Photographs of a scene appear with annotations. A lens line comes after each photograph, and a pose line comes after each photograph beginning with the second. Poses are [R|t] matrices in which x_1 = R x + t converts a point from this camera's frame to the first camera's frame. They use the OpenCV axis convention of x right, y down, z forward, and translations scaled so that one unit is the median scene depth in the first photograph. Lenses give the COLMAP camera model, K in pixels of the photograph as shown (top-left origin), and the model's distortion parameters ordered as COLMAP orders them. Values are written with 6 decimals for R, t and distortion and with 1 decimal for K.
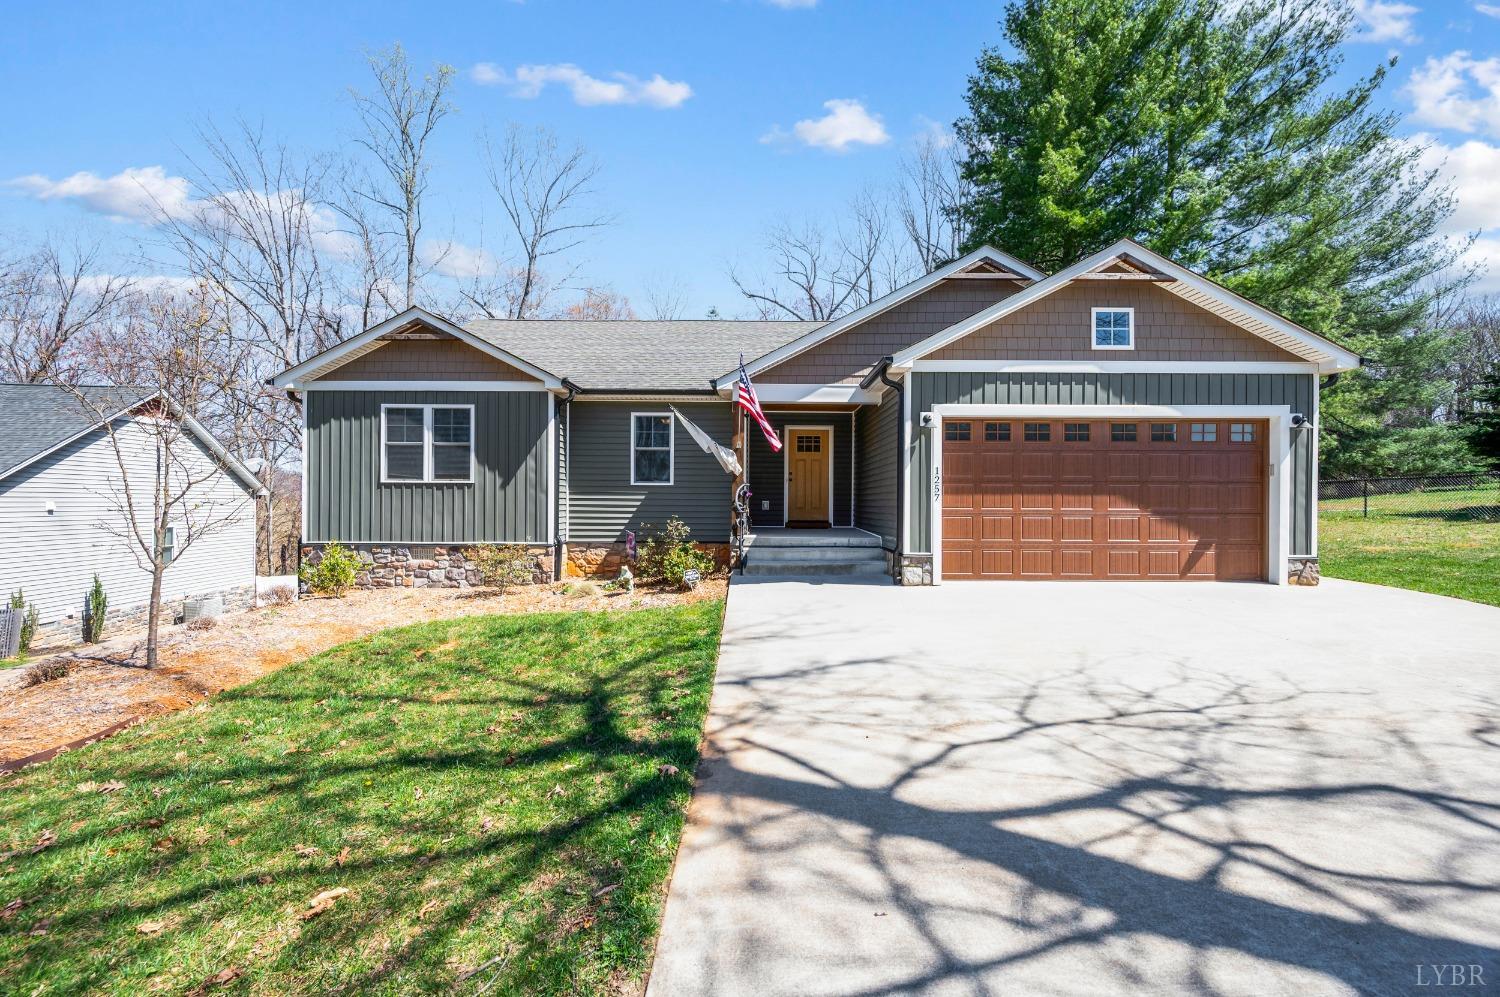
lens RADIAL K [[594.4, 0, 747.8], [0, 594.4, 500.5], [0, 0, 1]] dist [0.003003, 0.000052]
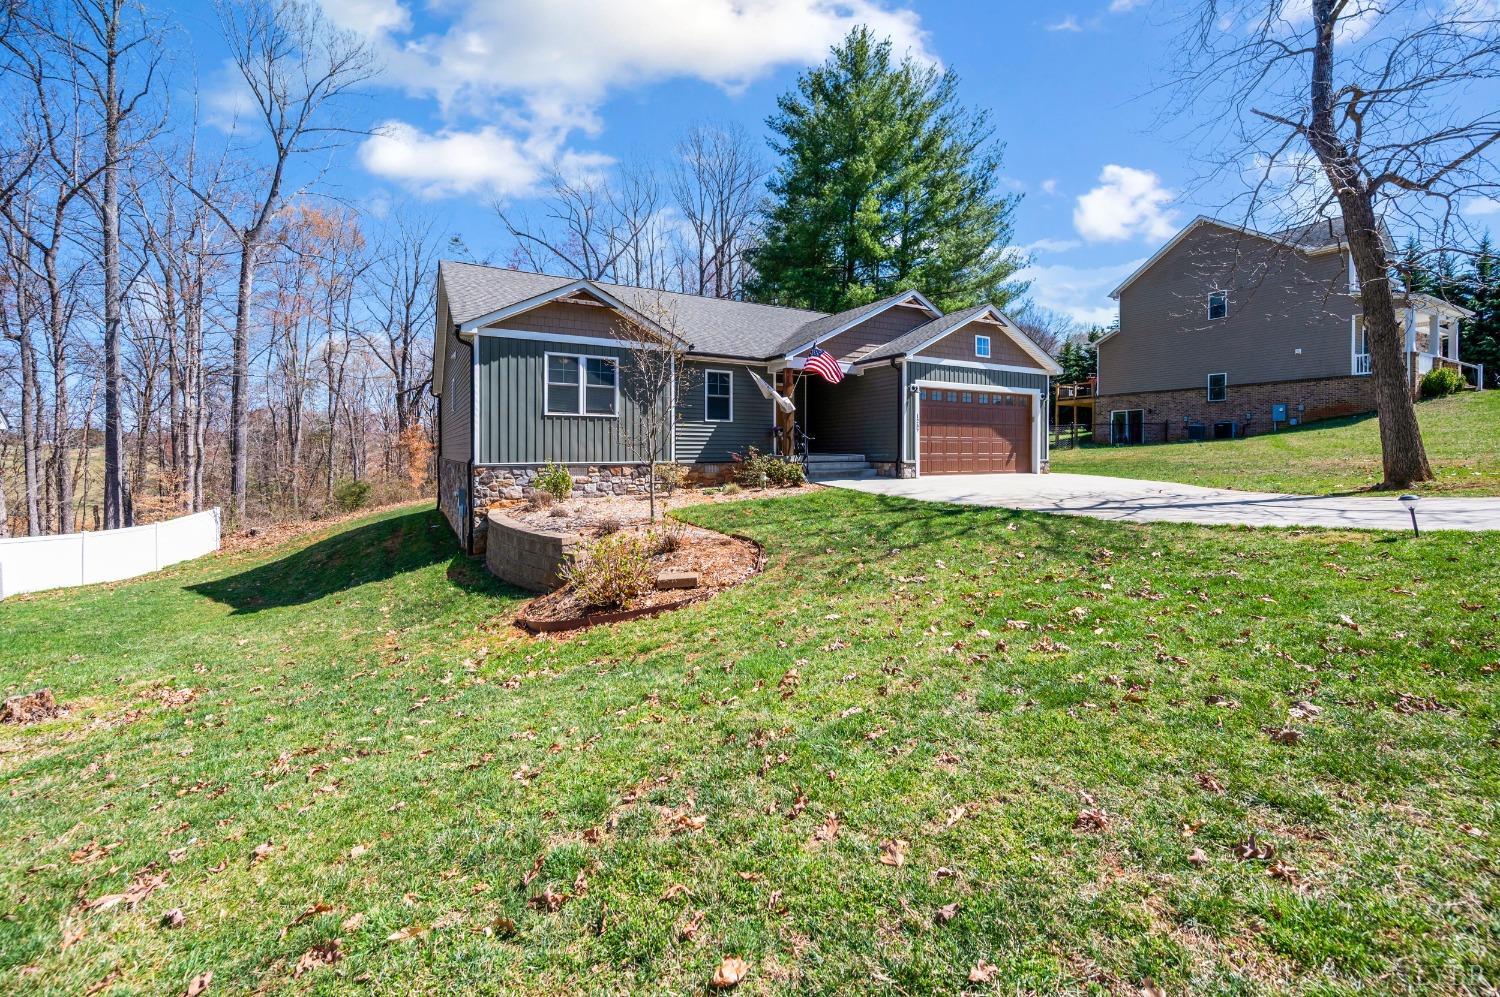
lens RADIAL K [[594.4, 0, 743.2], [0, 594.4, 447.1], [0, 0, 1]] dist [0.003003, 0.000052]
pose [[0.874399, -0.001989, 0.485203, -0.864788], [0.000170, 0.999993, 0.003792, 0.032623], [-0.485207, -0.003233, 0.874393, -0.287392]]
